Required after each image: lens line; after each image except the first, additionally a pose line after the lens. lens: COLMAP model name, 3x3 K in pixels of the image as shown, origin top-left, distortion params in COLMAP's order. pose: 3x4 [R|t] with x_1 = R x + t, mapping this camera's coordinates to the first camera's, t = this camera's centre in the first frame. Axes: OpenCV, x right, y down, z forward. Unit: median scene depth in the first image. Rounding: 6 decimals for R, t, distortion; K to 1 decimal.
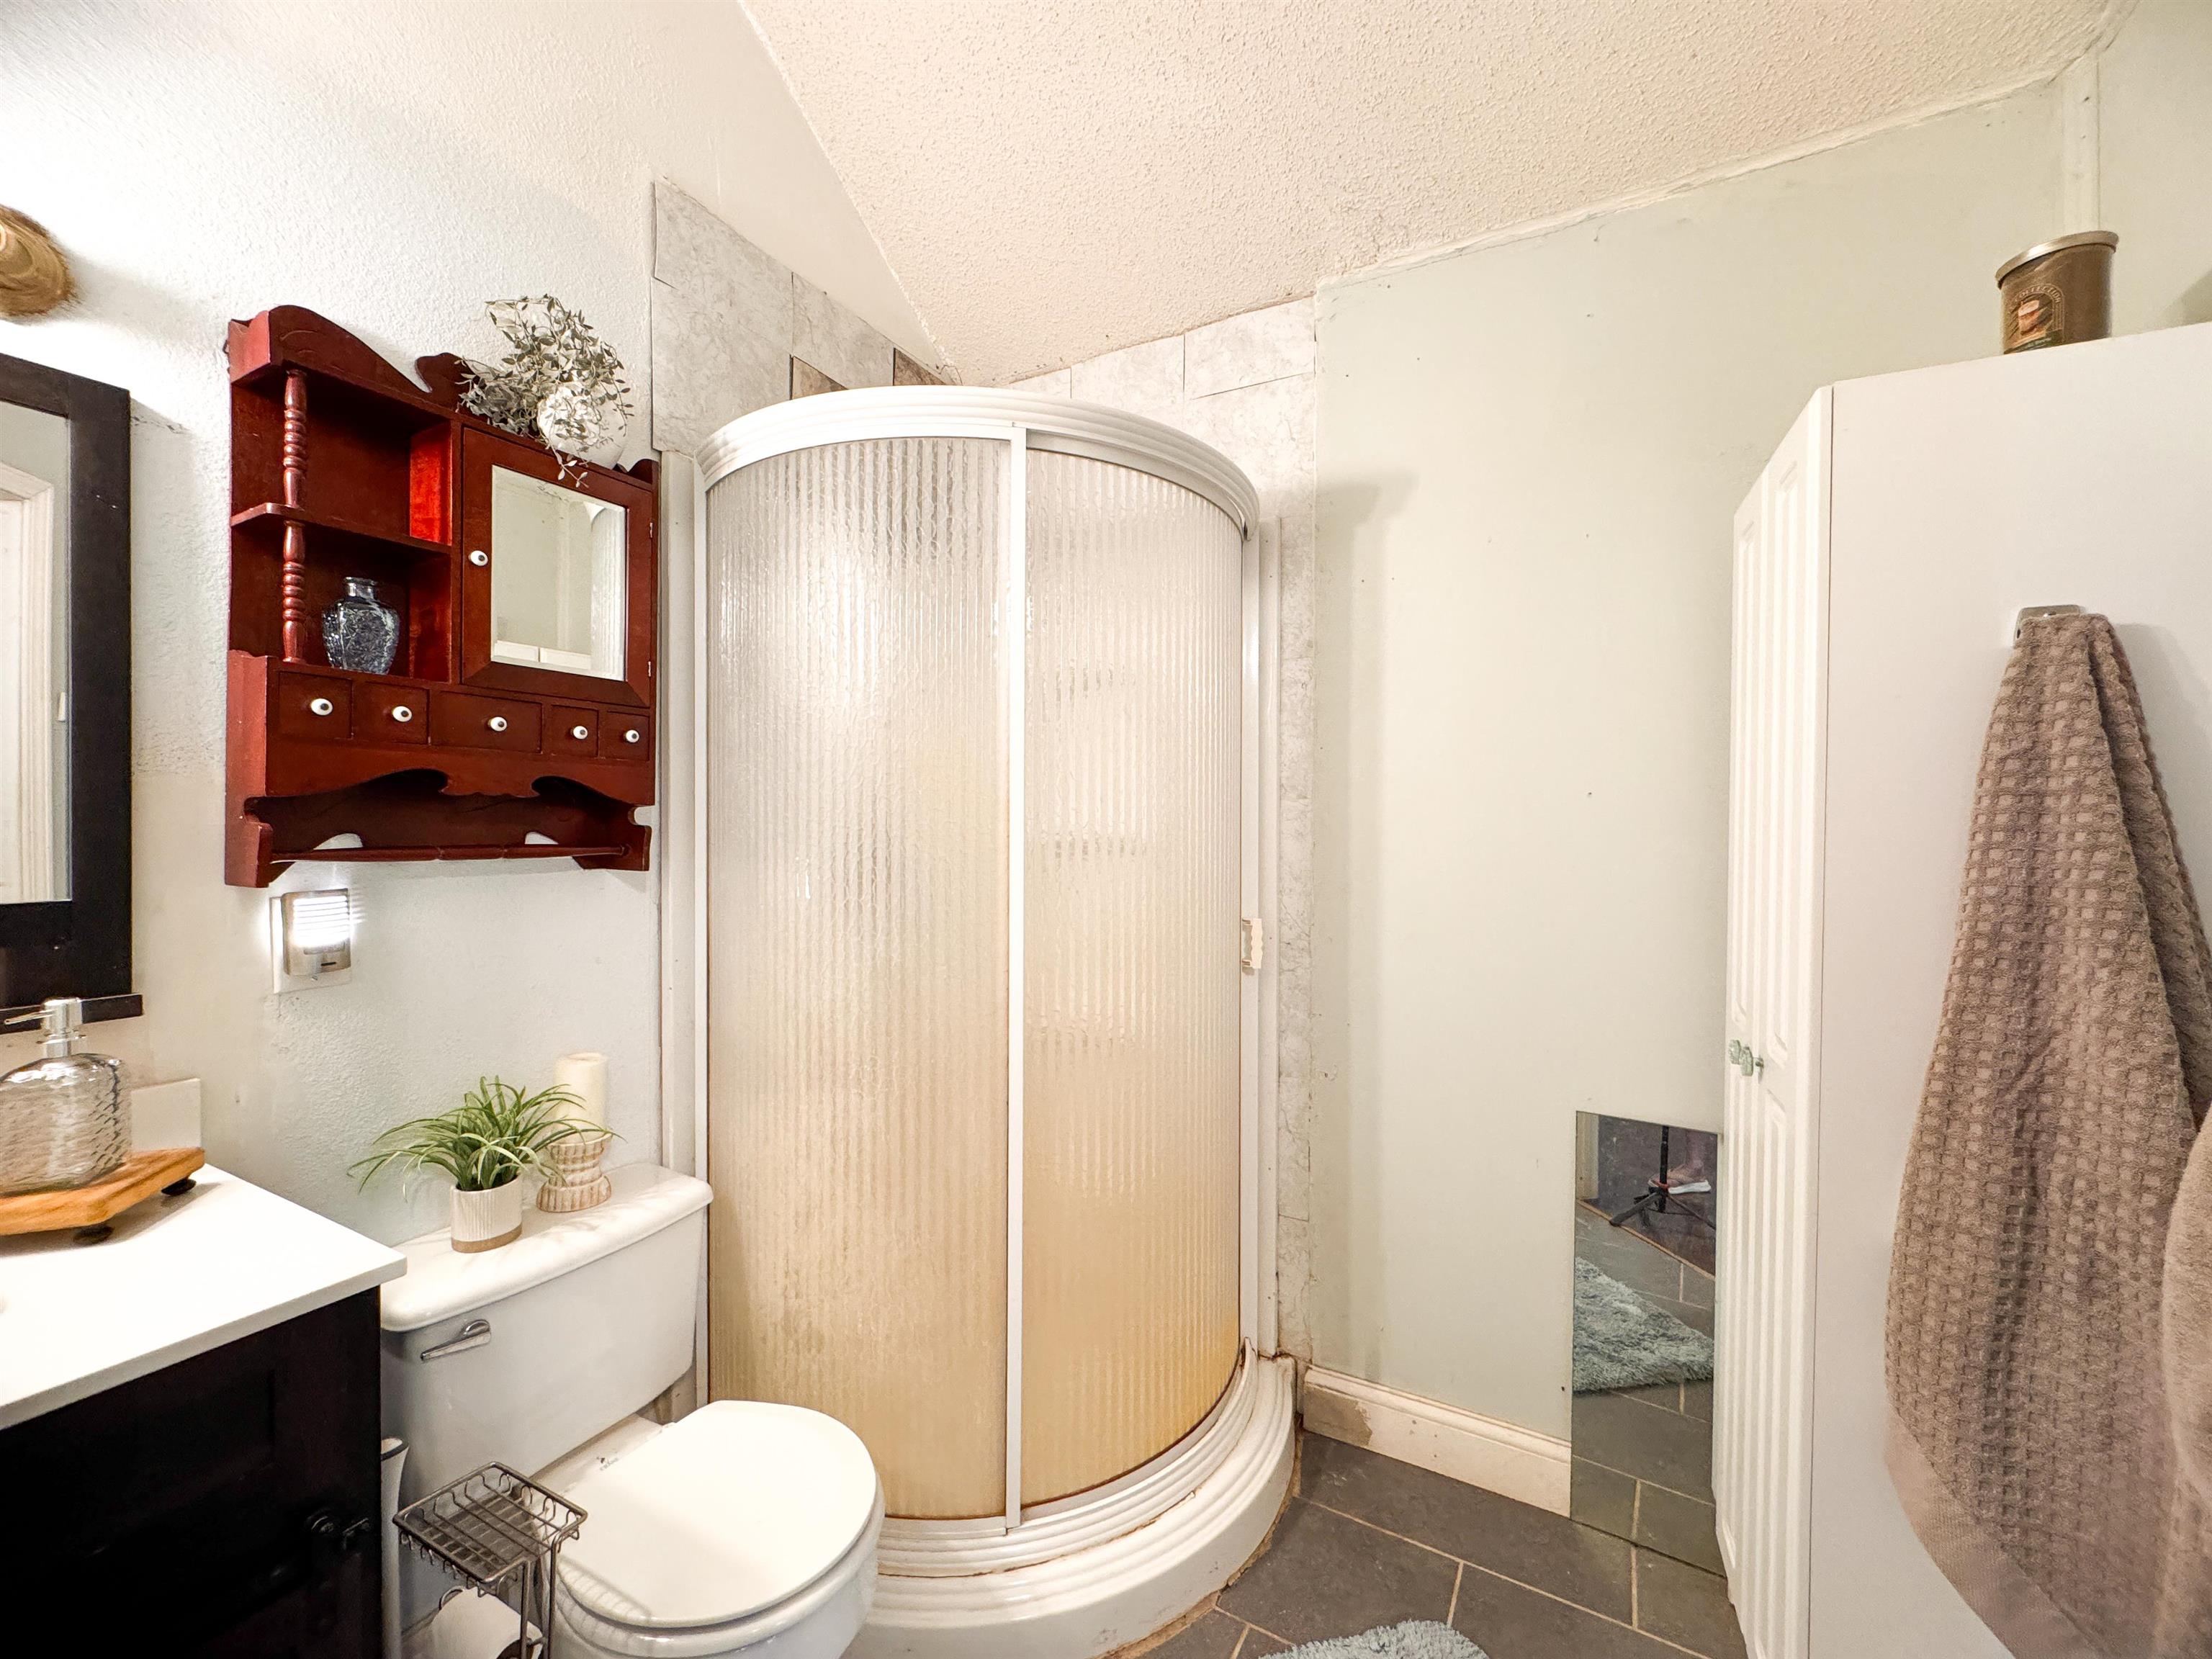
lens RADIAL K [[881.3, 0, 1108.0], [0, 881.3, 825.8], [0, 0, 1]] dist [-0.006984, 0.001098]
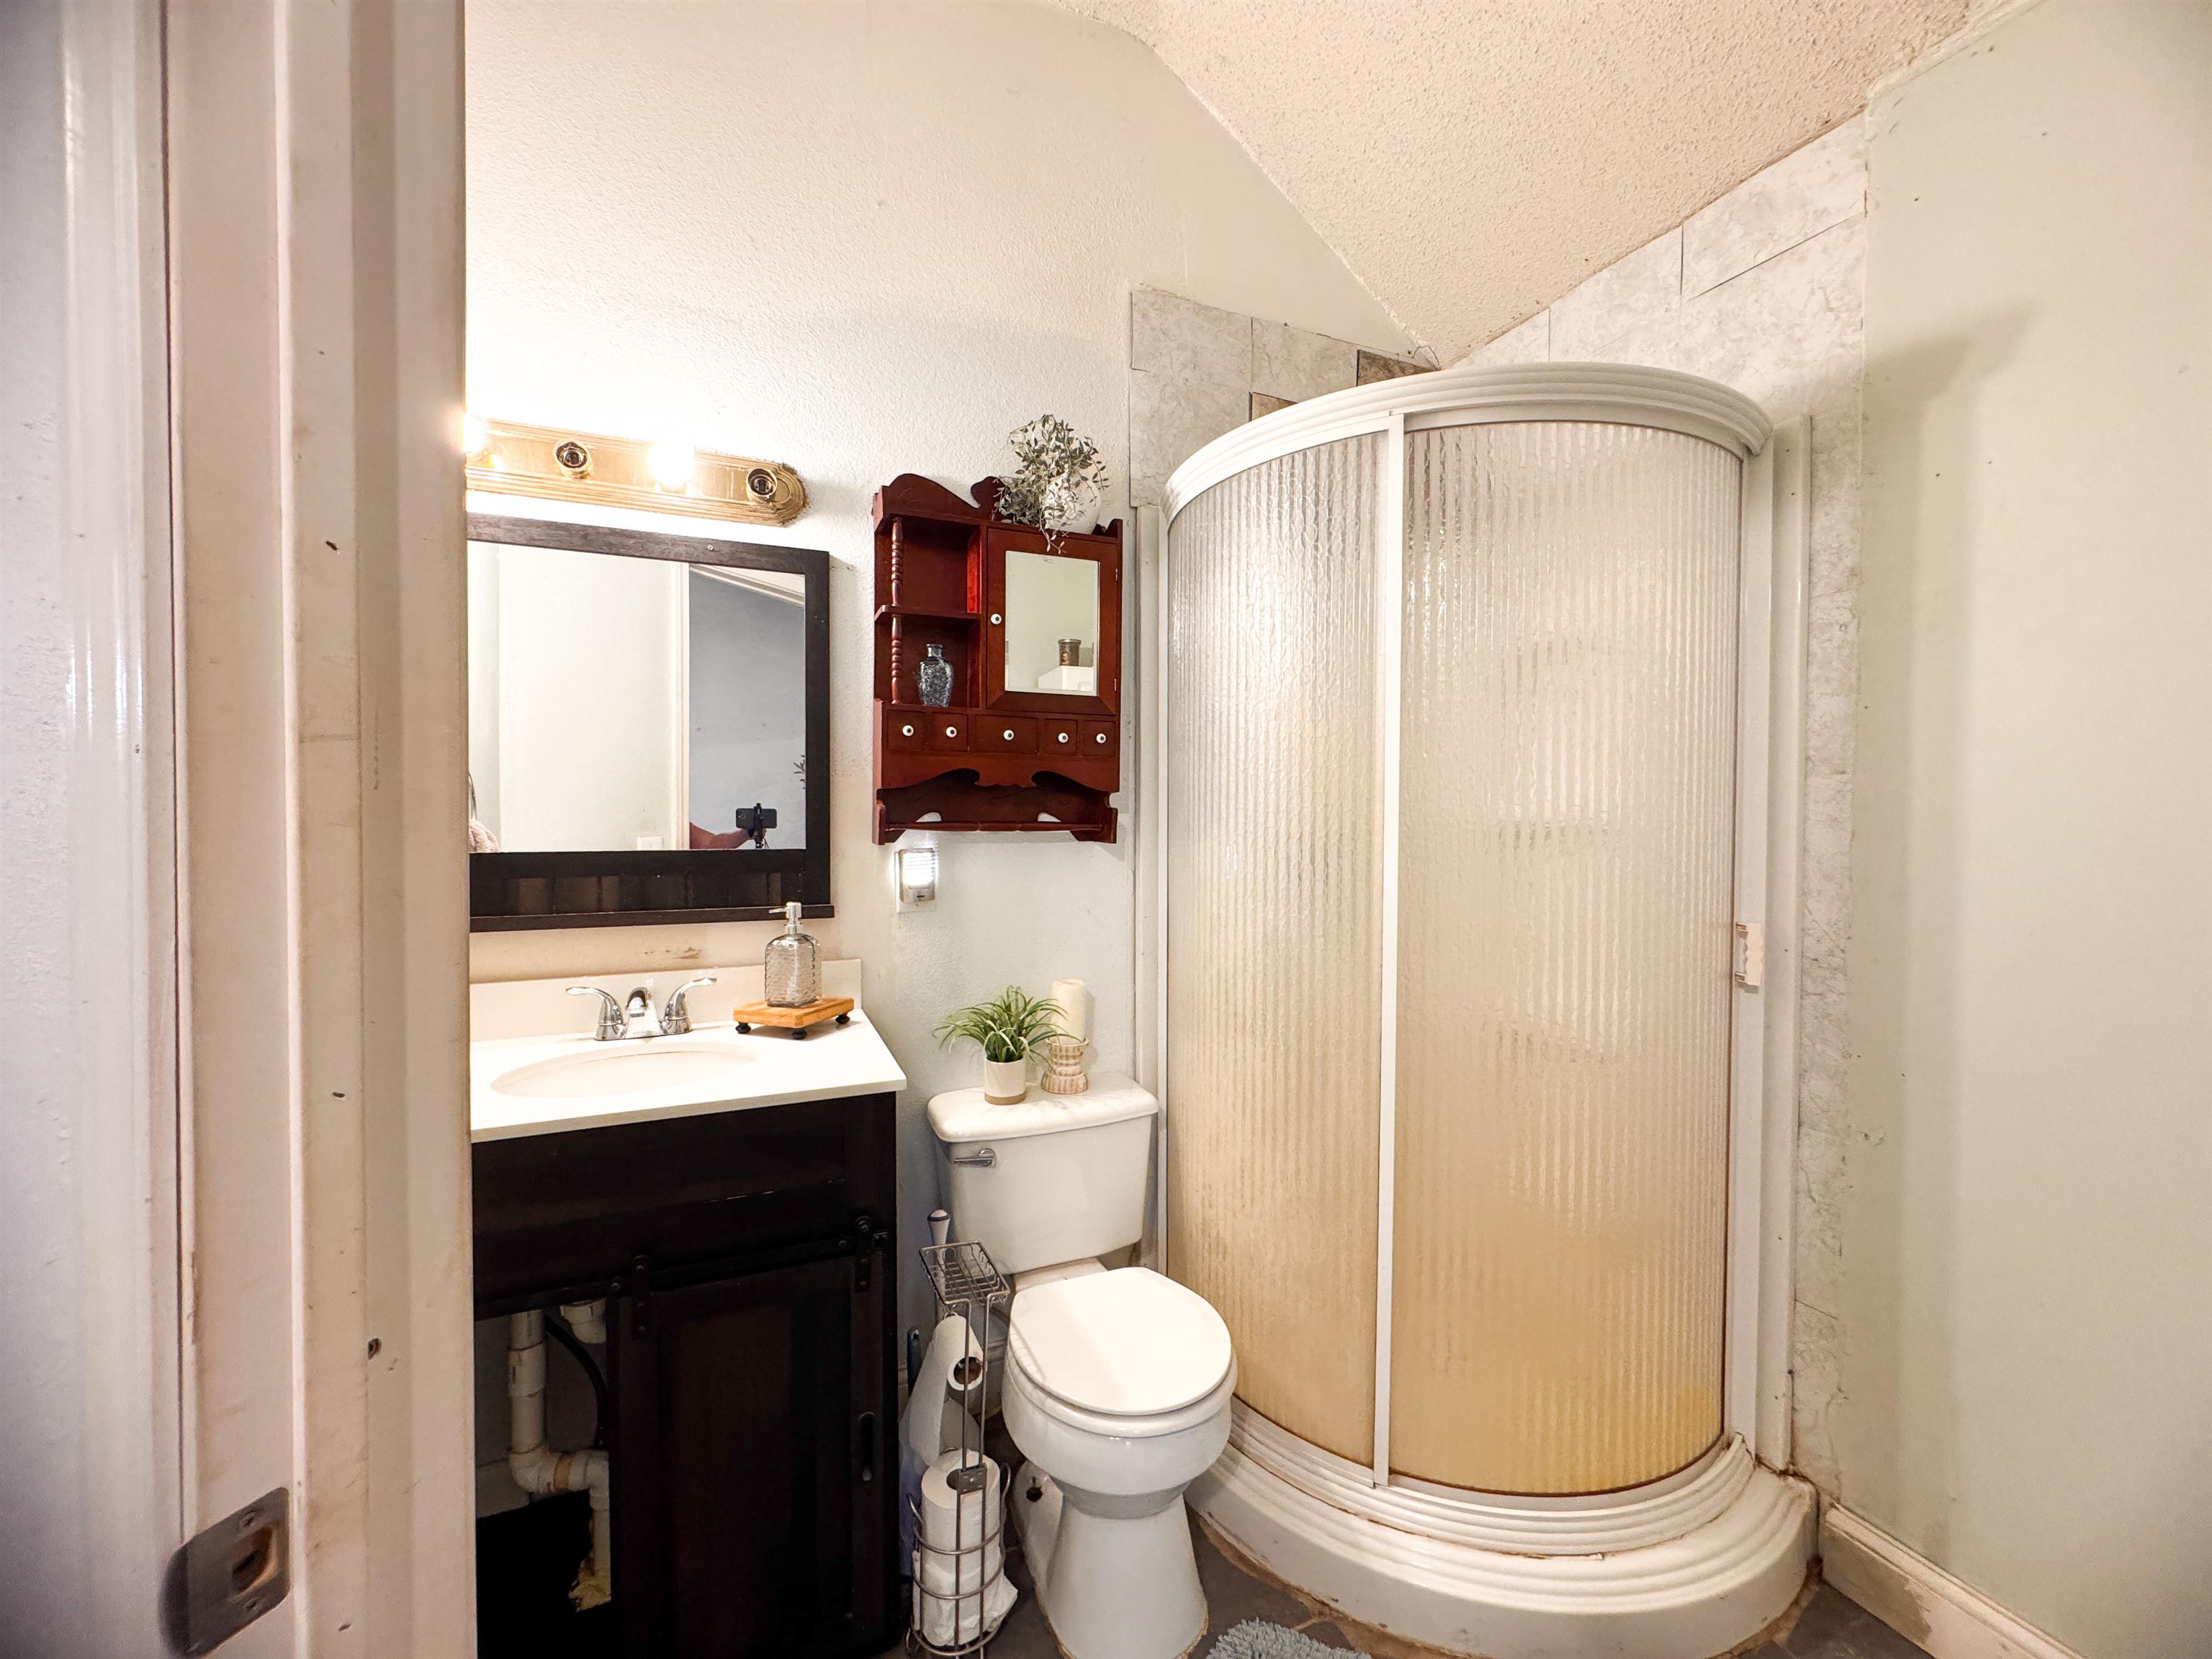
lens RADIAL K [[881.3, 0, 1106.6], [0, 881.3, 826.5], [0, 0, 1]] dist [-0.006984, 0.001098]
pose [[0.779825, 0.012829, -0.625866, 0.273218], [-0.004184, 0.999874, 0.015283, 0.007578], [0.625984, -0.009299, 0.779781, -0.003449]]
